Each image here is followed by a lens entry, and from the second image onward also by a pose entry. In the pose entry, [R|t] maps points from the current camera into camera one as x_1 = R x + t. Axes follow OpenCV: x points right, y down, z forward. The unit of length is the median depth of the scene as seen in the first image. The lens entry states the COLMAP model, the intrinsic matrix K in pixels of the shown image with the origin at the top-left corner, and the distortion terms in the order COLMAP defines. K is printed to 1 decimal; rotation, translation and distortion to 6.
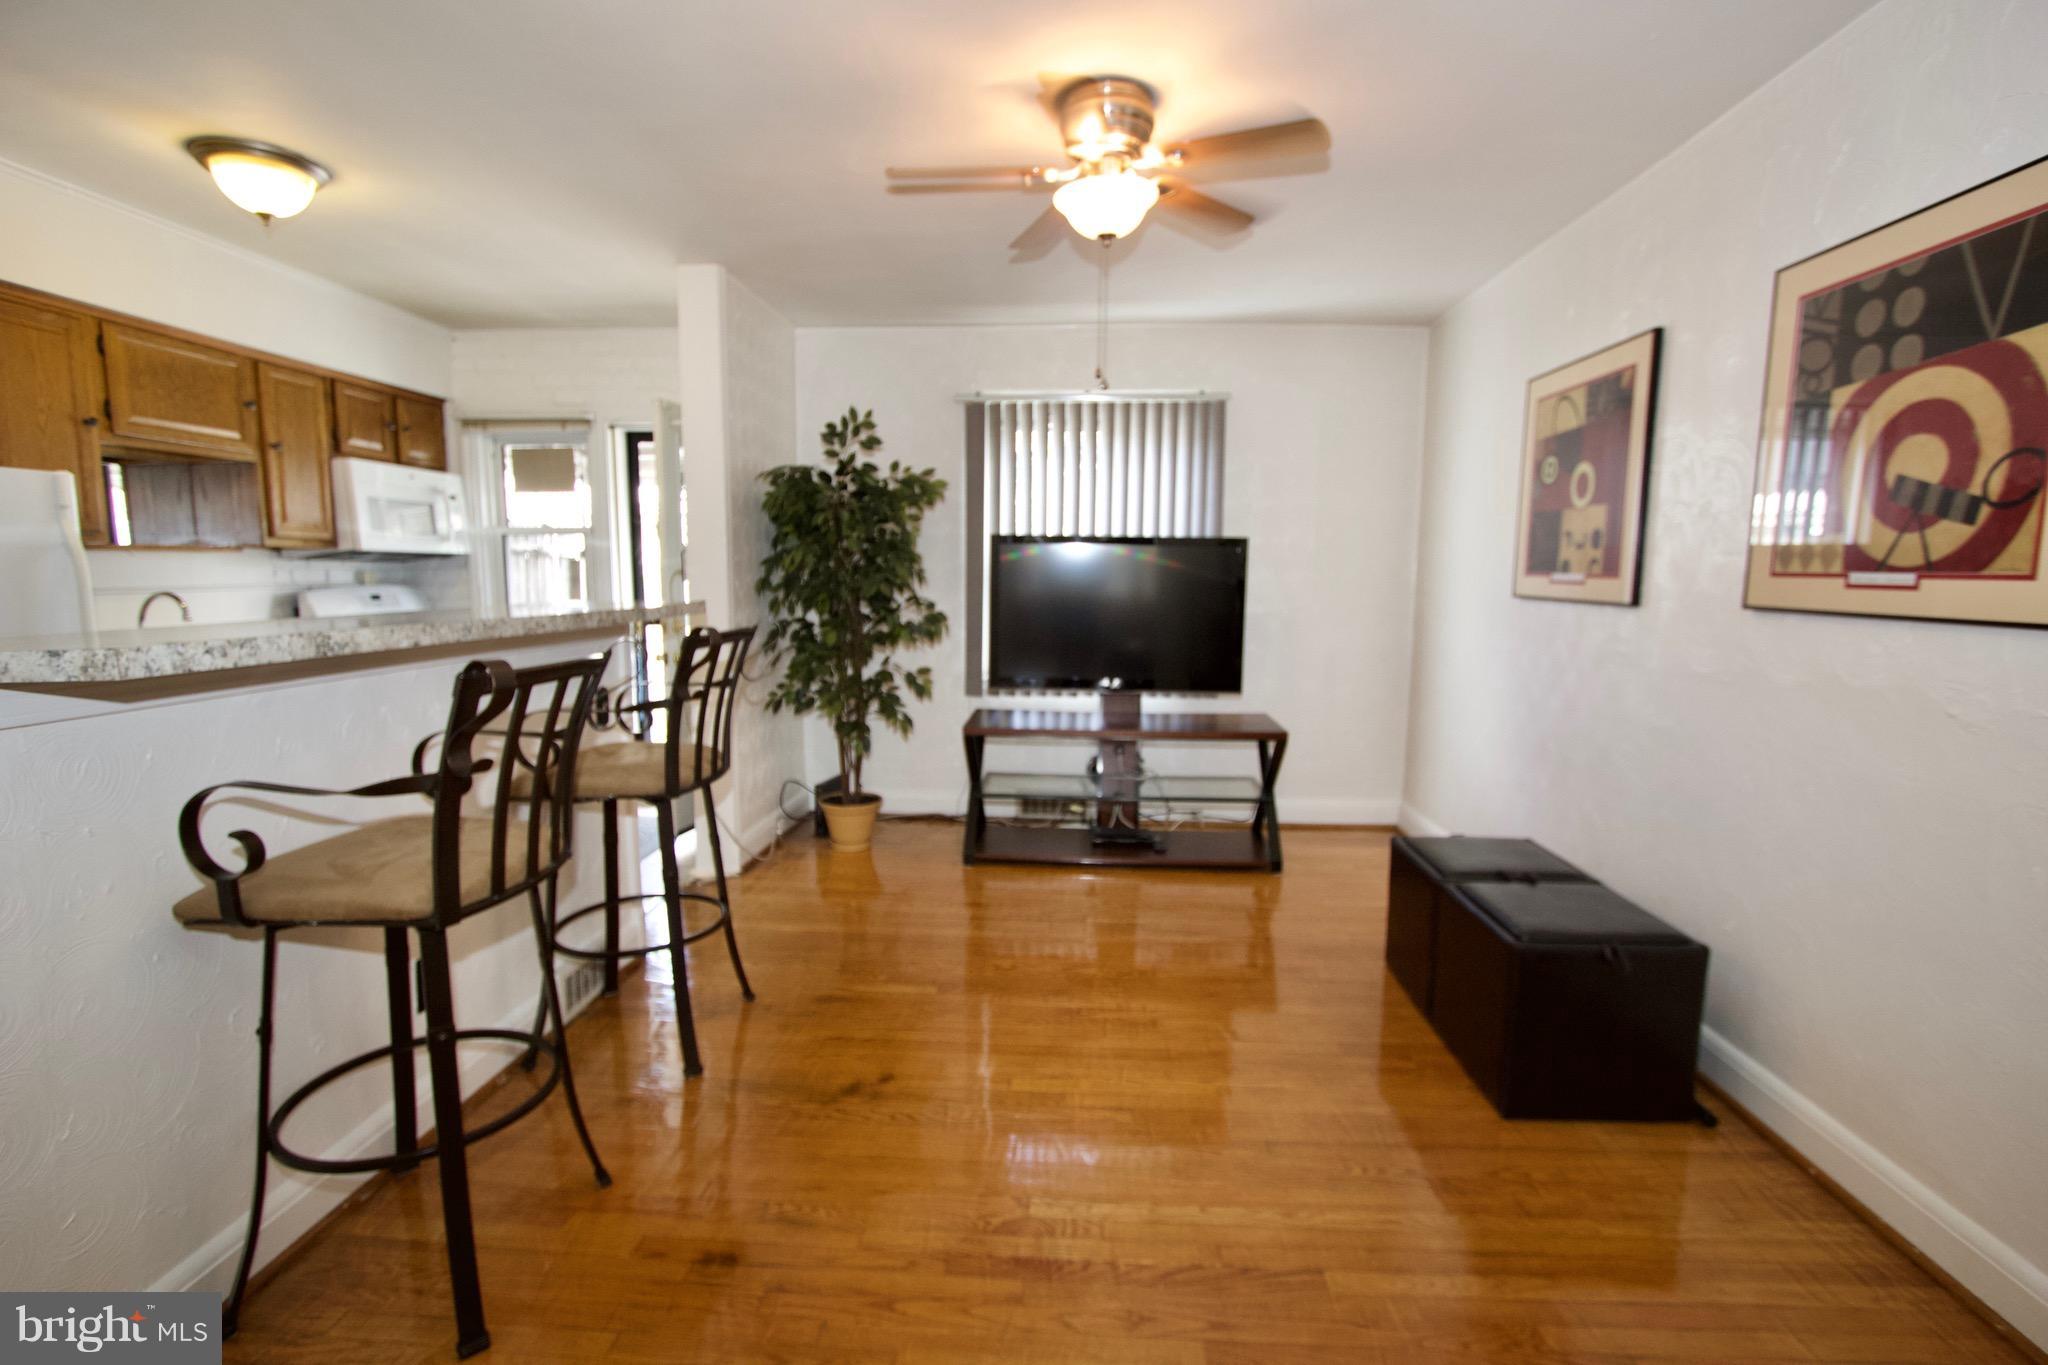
lens RADIAL K [[948.1, 0, 1034.4], [0, 948.1, 684.5], [0, 0, 1]] dist [-0.015084, 0.001115]
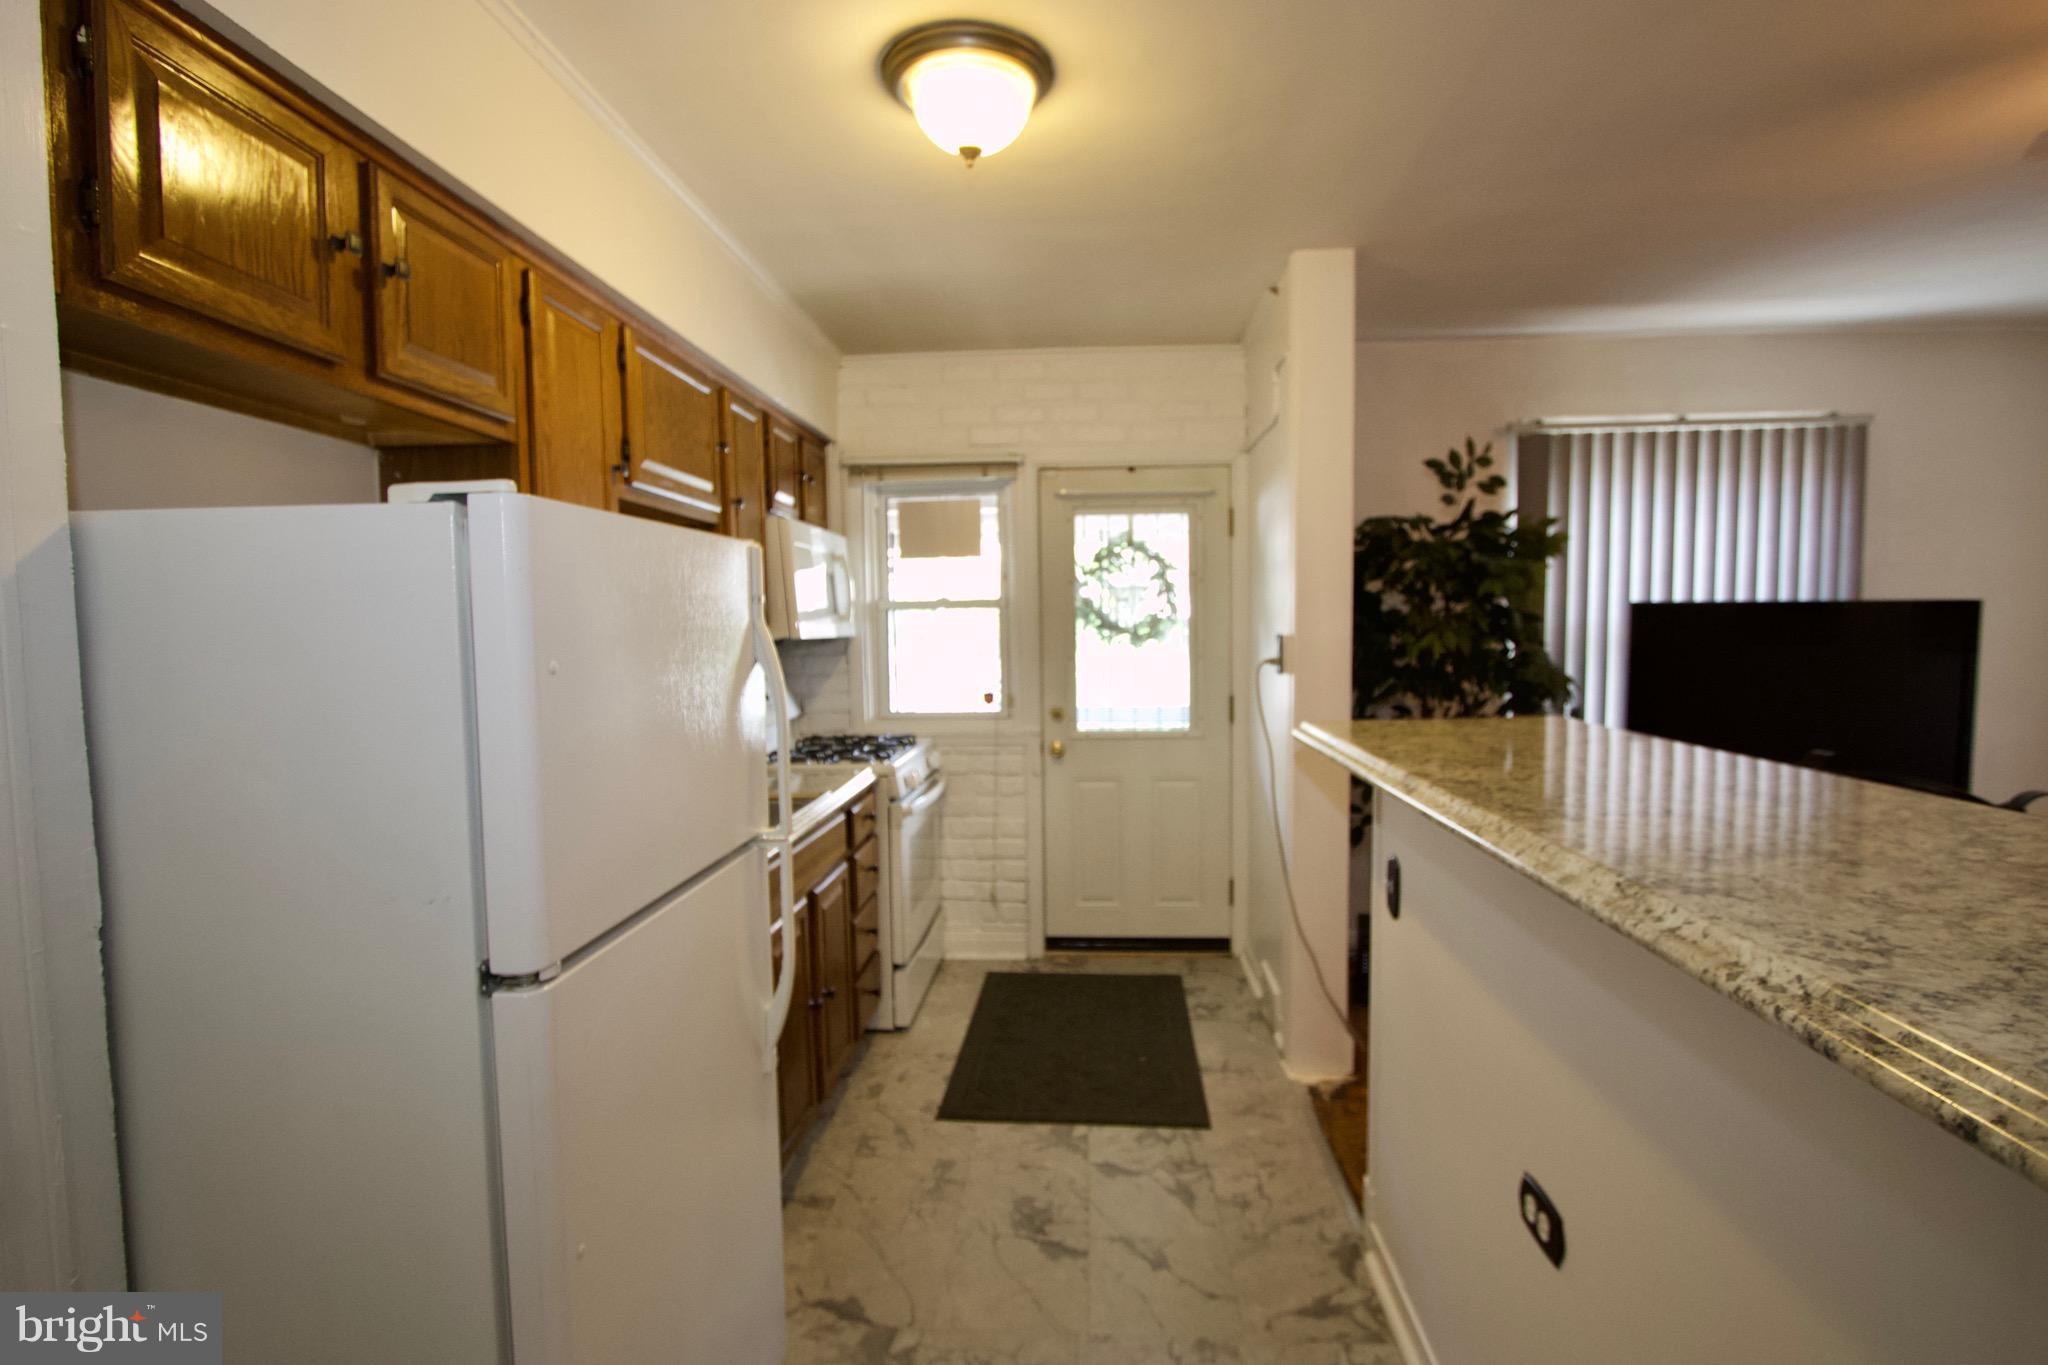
lens RADIAL K [[948.1, 0, 1034.4], [0, 948.1, 684.5], [0, 0, 1]] dist [-0.015084, 0.001115]
pose [[0.999656, -0.023729, 0.011182, -0.748001], [0.024227, 0.998614, -0.046719, -0.090384], [-0.010058, 0.046974, 0.998845, 0.335578]]
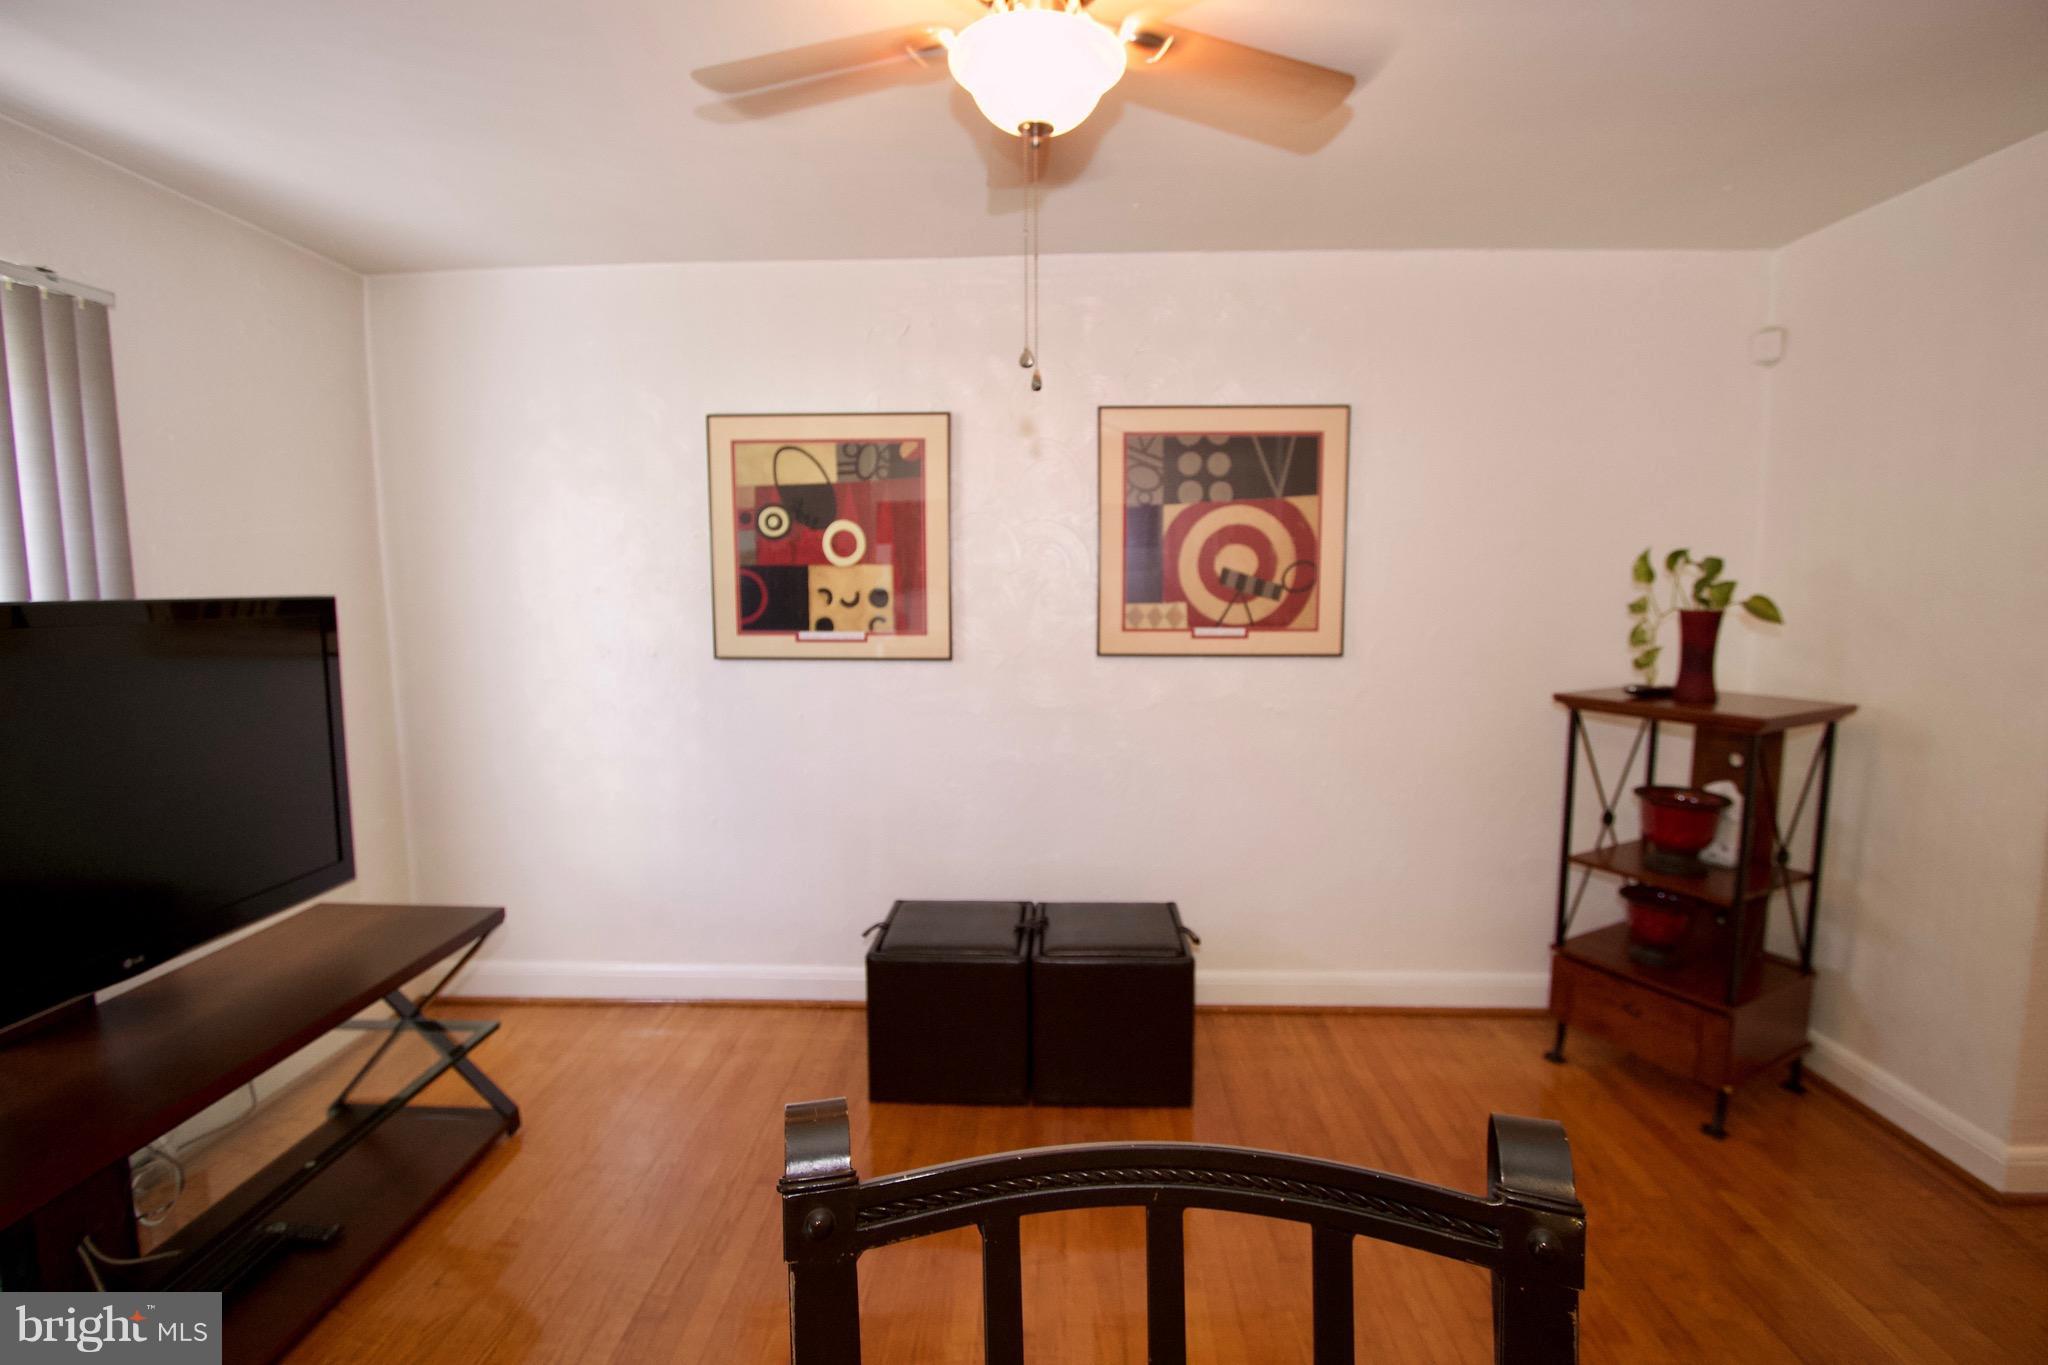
lens RADIAL K [[948.1, 0, 1034.4], [0, 948.1, 684.5], [0, 0, 1]] dist [-0.015084, 0.001115]
pose [[-0.025044, -0.121668, 0.992255, -0.433897], [0.125097, 0.984383, 0.123860, -0.163073], [-0.991828, 0.127230, -0.009432, 0.827568]]
